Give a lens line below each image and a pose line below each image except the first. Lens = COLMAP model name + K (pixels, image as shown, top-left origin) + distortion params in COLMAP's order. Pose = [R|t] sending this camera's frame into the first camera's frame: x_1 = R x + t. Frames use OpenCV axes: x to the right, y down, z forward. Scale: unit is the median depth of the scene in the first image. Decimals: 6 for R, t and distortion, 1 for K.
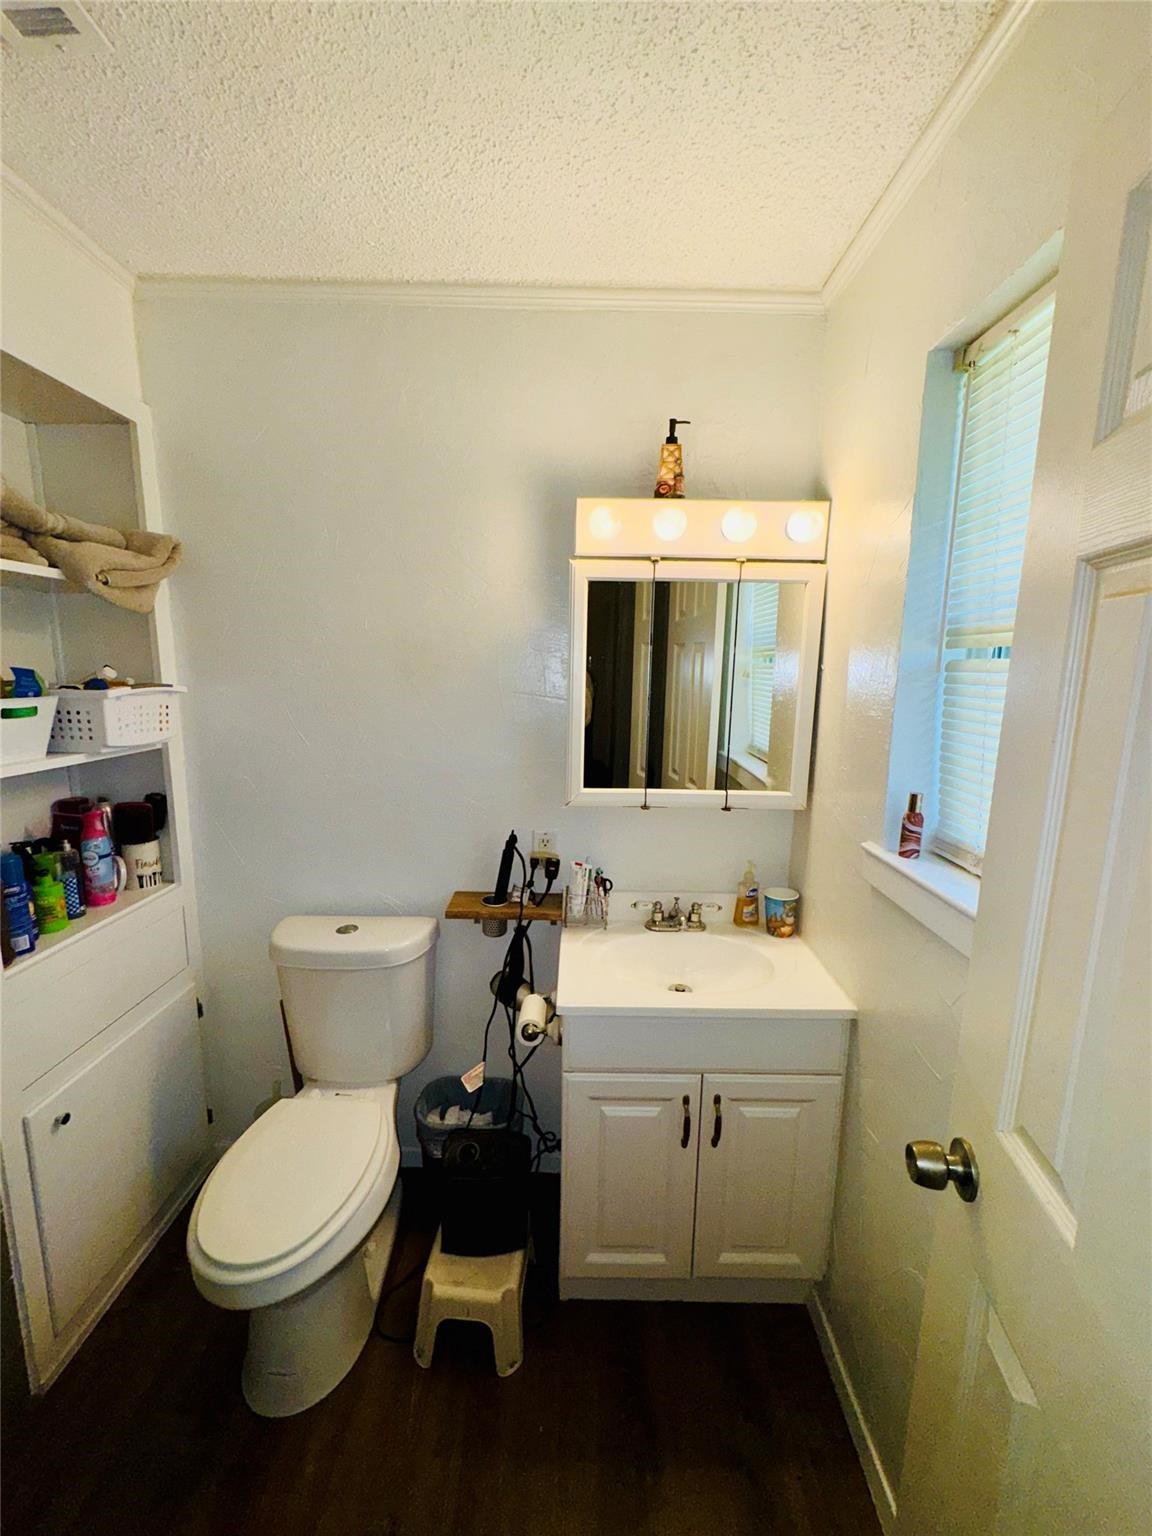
lens RADIAL K [[617.0, 0, 576.1], [0, 617.0, 769.9], [0, 0, 1]] dist [-0.002711, -0.000028]
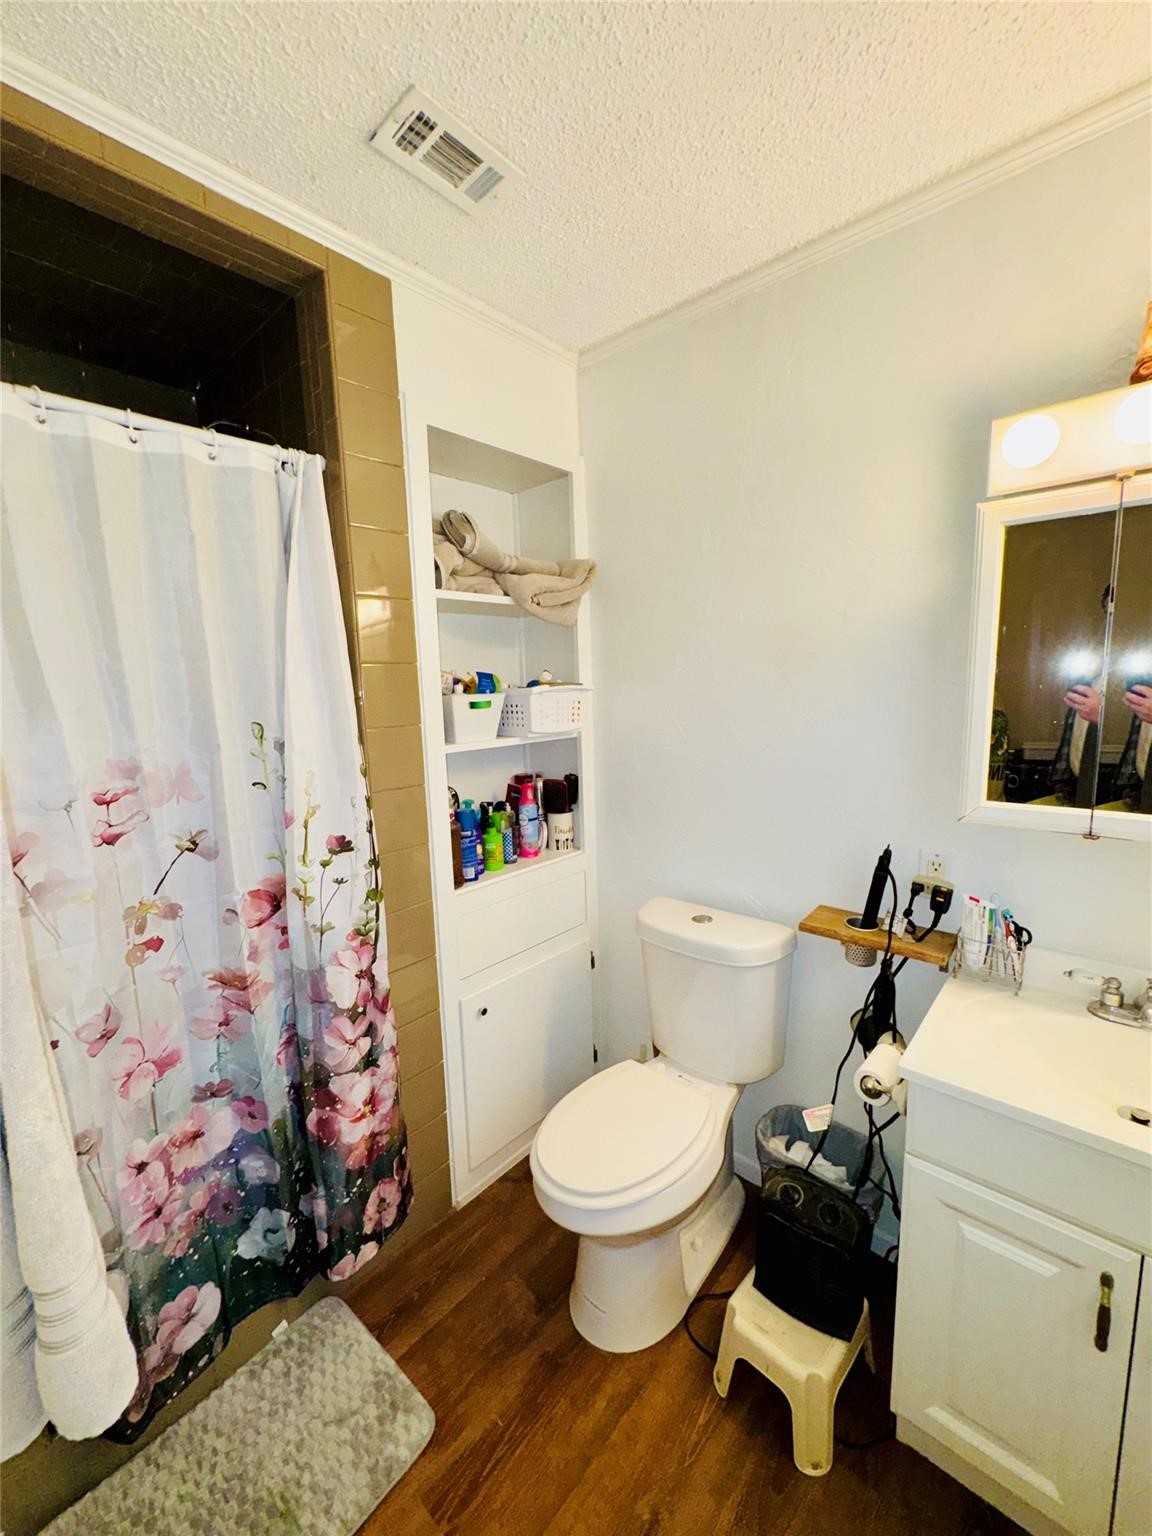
lens RADIAL K [[617.0, 0, 577.1], [0, 617.0, 769.0], [0, 0, 1]] dist [-0.002711, -0.000028]
pose [[0.749805, 0.056049, -0.659281, 0.134858], [-0.067455, 0.997689, 0.008102, 0.018494], [0.658212, 0.038397, 0.751853, 0.094254]]
